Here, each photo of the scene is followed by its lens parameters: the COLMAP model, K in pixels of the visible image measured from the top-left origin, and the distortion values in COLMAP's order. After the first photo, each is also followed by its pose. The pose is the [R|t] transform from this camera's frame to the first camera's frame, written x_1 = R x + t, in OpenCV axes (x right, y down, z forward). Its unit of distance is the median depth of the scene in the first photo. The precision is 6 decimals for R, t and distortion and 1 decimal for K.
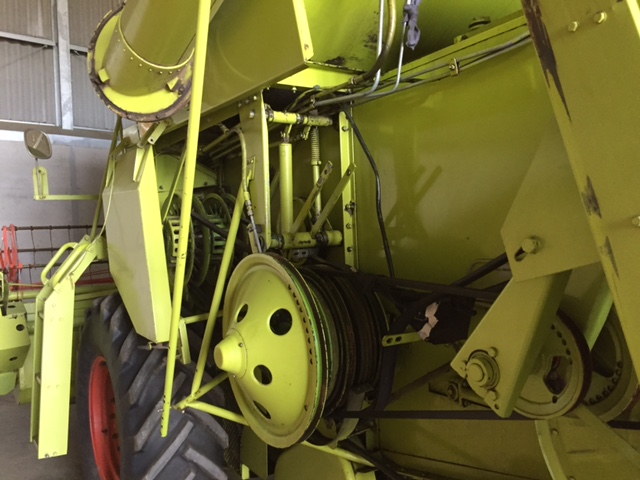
lens RADIAL K [[559.7, 0, 320.0], [0, 559.7, 240.0], [0, 0, 1]] dist [0.105237, -0.113926]
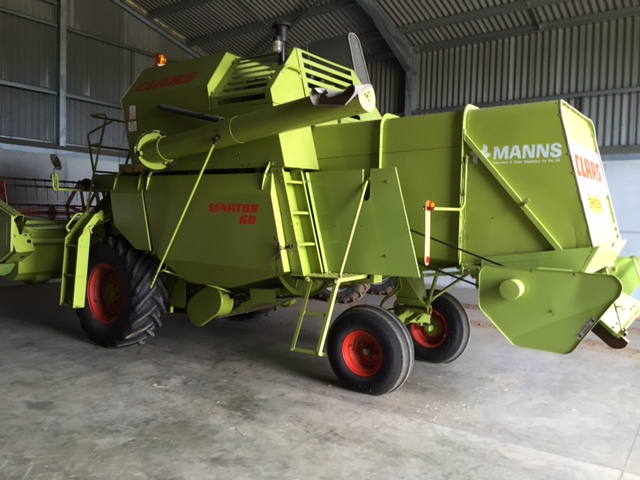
lens RADIAL K [[559.7, 0, 320.0], [0, 559.7, 240.0], [0, 0, 1]] dist [0.105237, -0.113926]
pose [[0.942502, 0.033938, 0.332474, -0.437219], [-0.040906, 0.999065, 0.013980, 0.060055], [-0.331689, -0.026777, 0.943009, -1.872047]]
